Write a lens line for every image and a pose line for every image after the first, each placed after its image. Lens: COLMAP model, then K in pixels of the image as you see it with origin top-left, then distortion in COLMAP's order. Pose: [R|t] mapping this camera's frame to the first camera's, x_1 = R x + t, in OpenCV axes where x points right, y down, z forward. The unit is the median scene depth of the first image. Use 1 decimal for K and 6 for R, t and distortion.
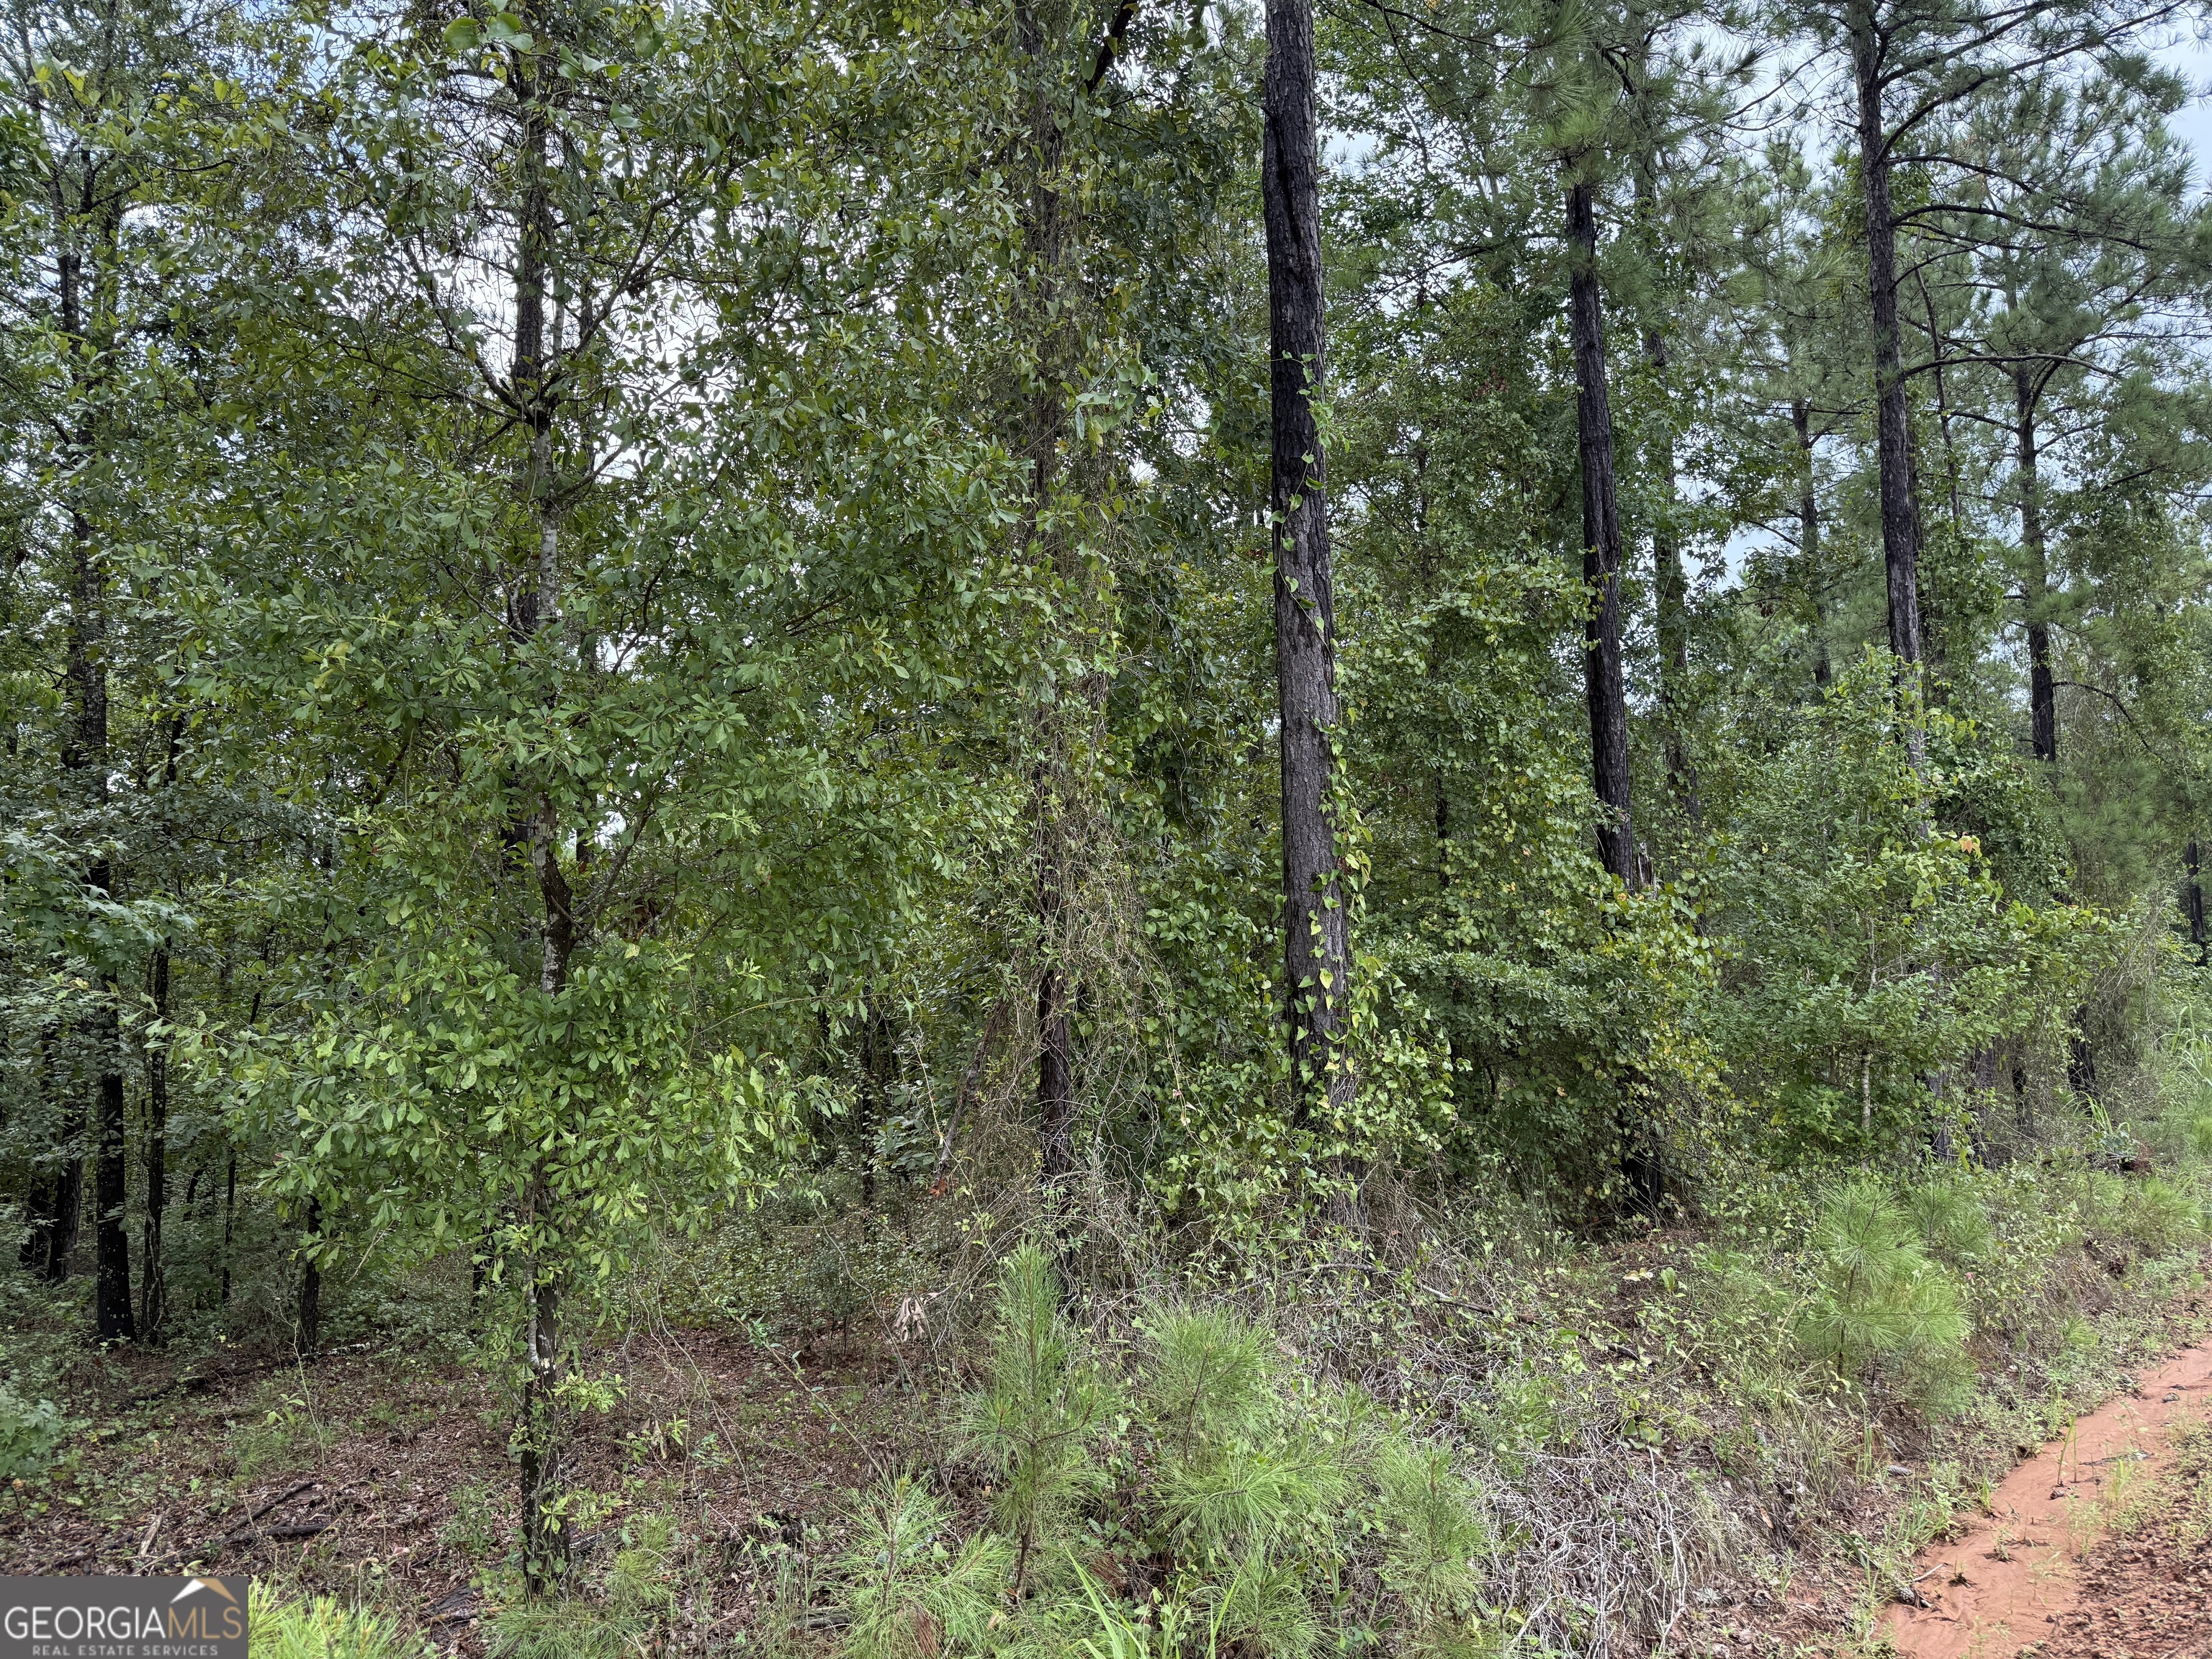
lens RADIAL K [[1546.1, 0, 1098.8], [0, 1546.1, 846.6], [0, 0, 1]] dist [0.048365, -0.066203]
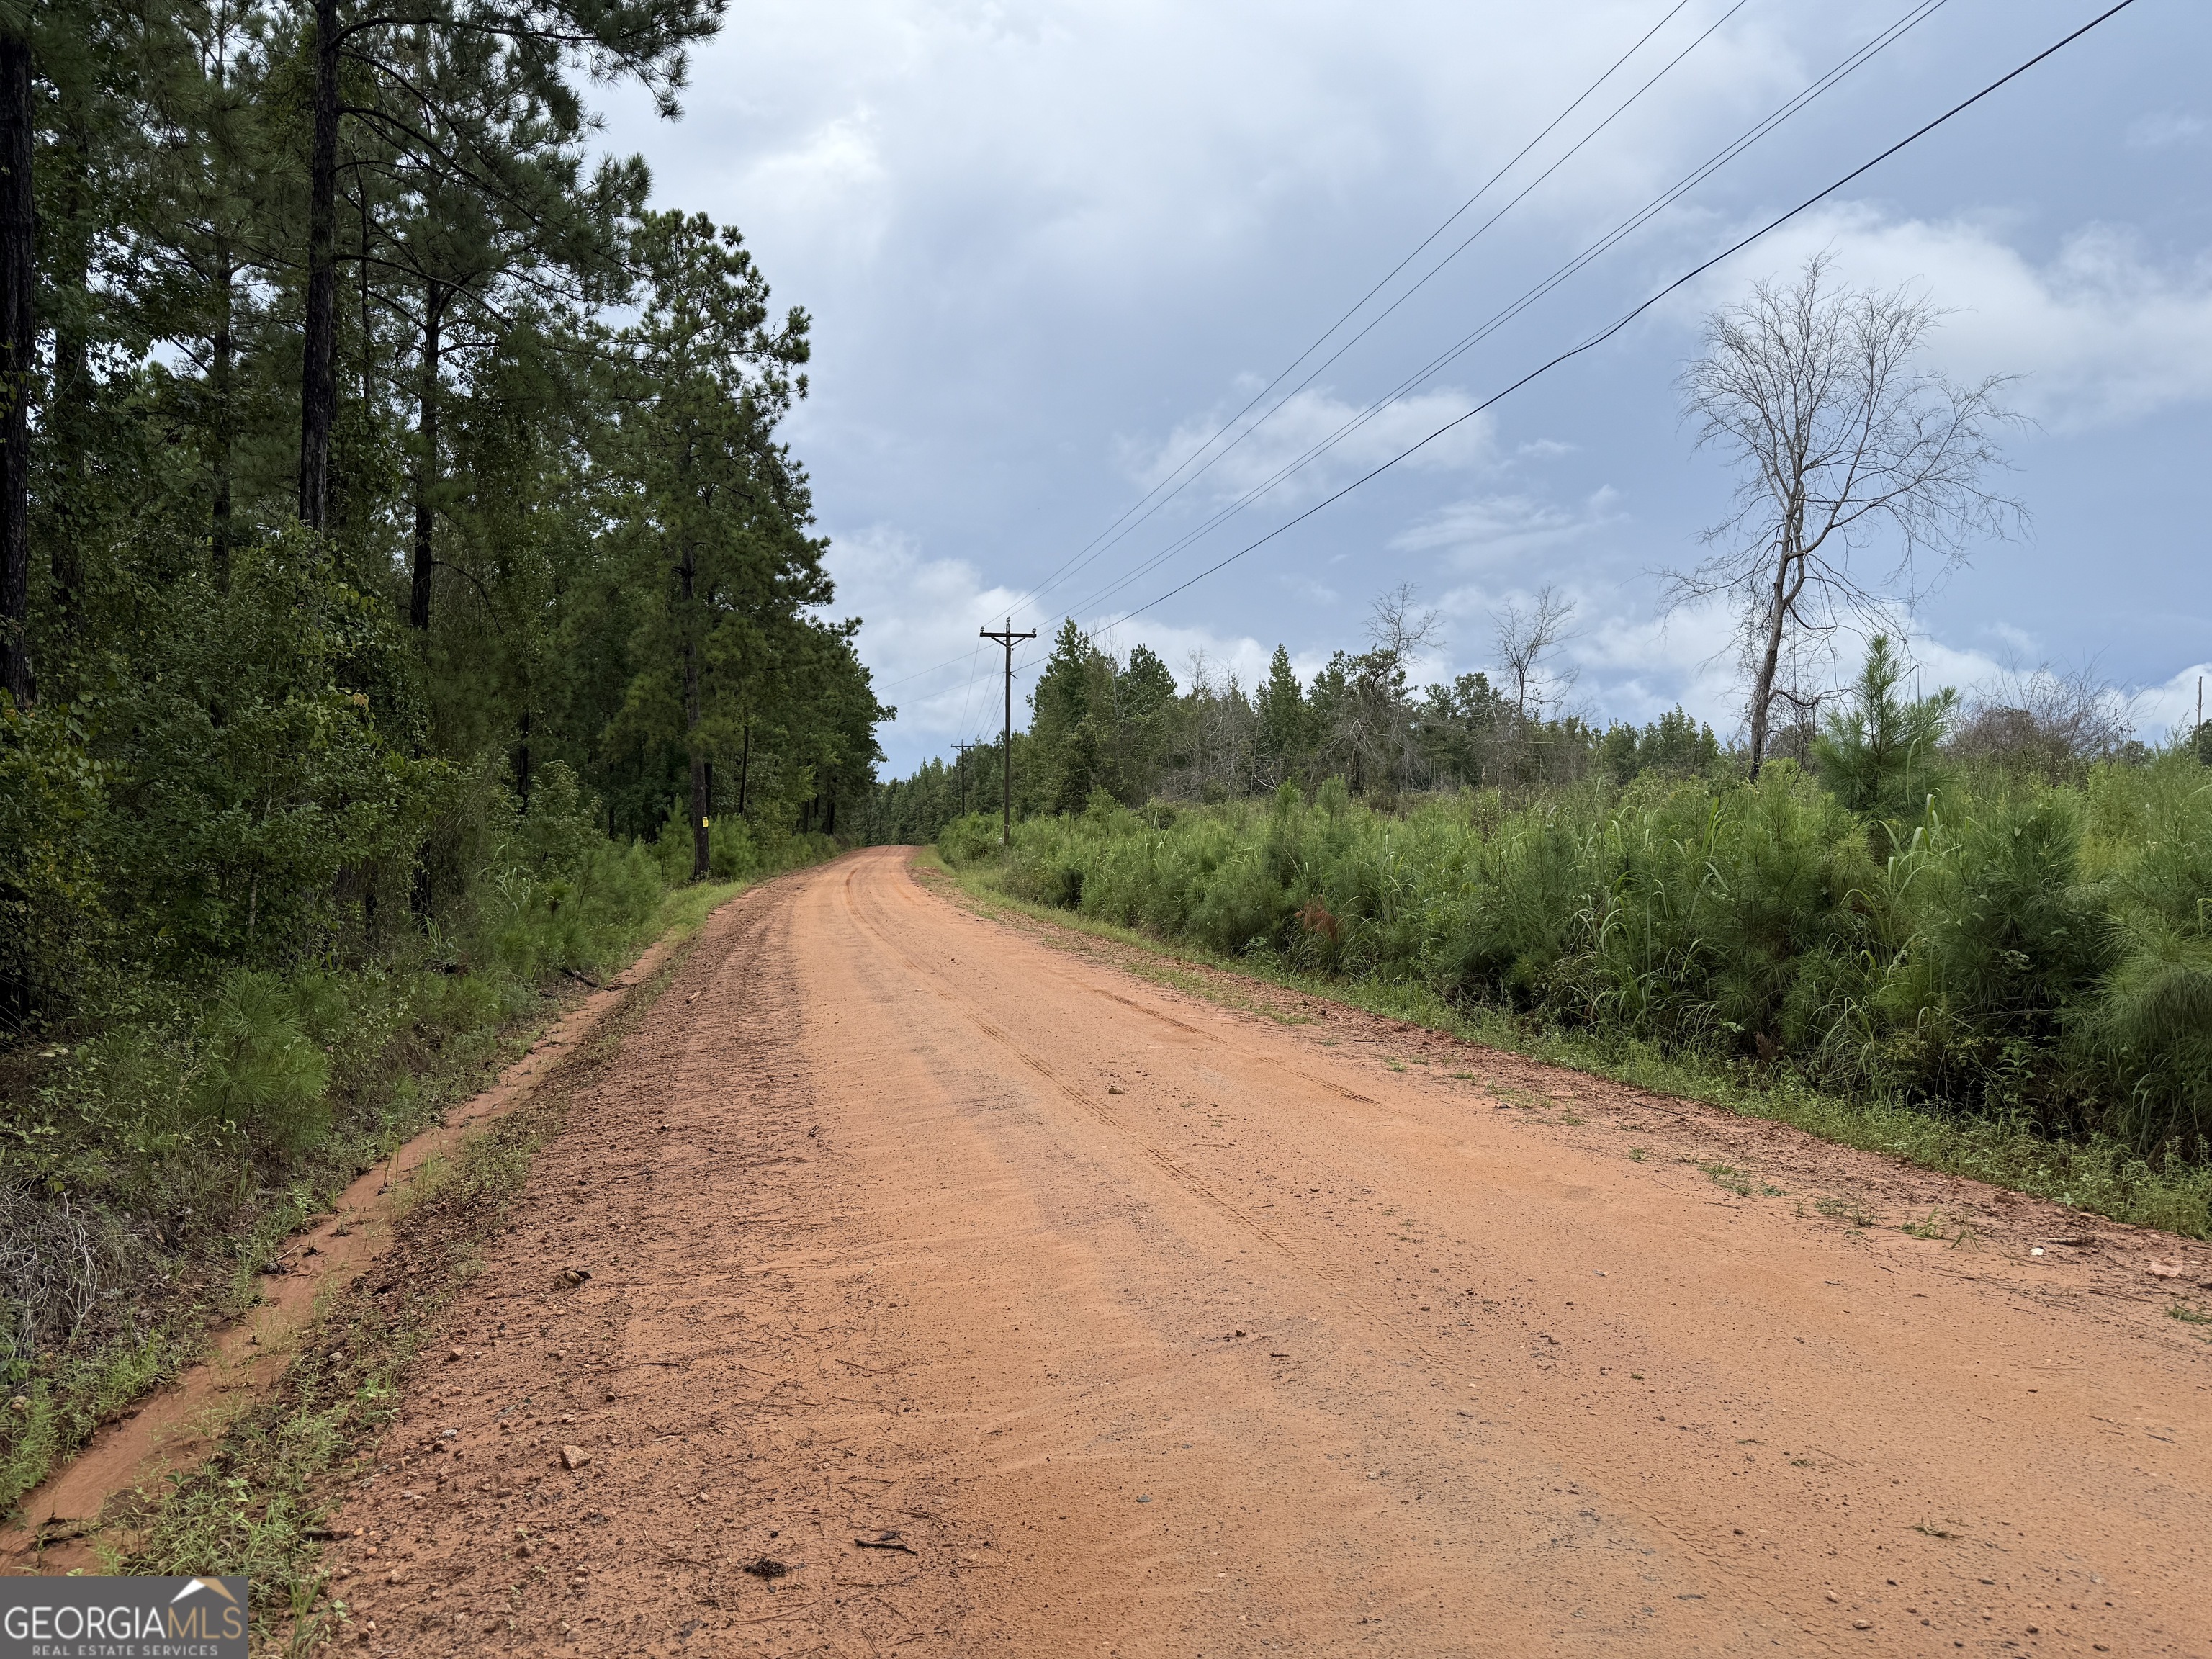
lens RADIAL K [[1546.1, 0, 1097.4], [0, 1546.1, 828.0], [0, 0, 1]] dist [0.048365, -0.066203]
pose [[0.564935, 0.040343, 0.824148, -0.080197], [-0.116392, 0.992714, 0.031190, -0.005547], [-0.816885, -0.113544, 0.565514, -0.116691]]
